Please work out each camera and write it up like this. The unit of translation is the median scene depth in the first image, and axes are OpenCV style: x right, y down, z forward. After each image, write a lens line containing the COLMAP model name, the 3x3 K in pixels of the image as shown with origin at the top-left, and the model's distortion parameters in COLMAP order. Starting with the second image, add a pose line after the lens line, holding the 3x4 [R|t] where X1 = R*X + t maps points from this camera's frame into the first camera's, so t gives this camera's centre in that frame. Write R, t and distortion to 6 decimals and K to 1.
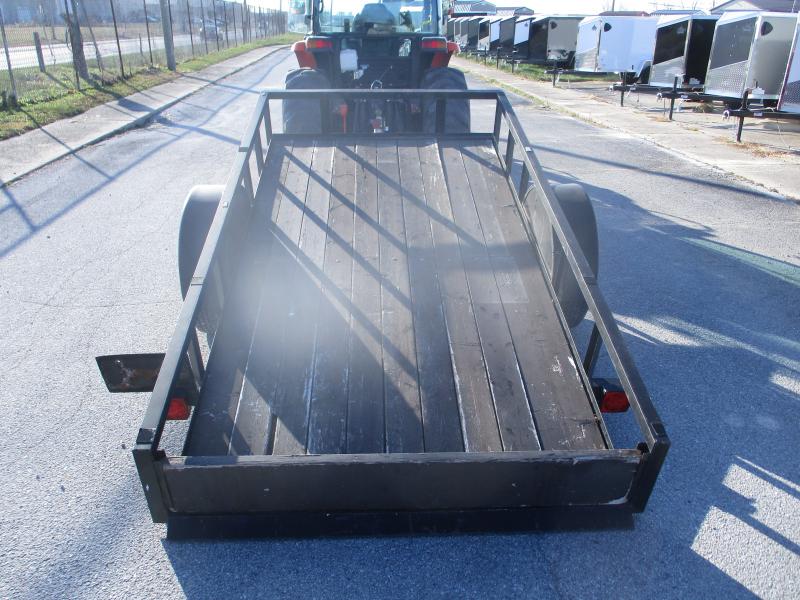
lens RADIAL K [[655.3, 0, 400.0], [0, 655.3, 300.0], [0, 0, 1]] dist [-0.018816, 0.007481]
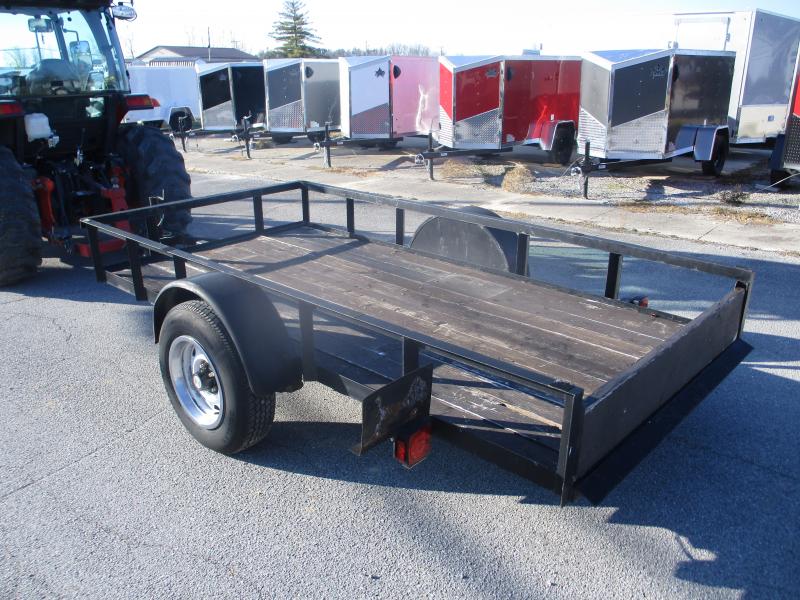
lens RADIAL K [[655.3, 0, 400.0], [0, 655.3, 300.0], [0, 0, 1]] dist [-0.018816, 0.007481]
pose [[0.724227, -0.255999, 0.640281, -0.161364], [0.298231, 0.953484, 0.043894, -0.028853], [-0.621735, 0.159162, 0.766886, 0.061452]]
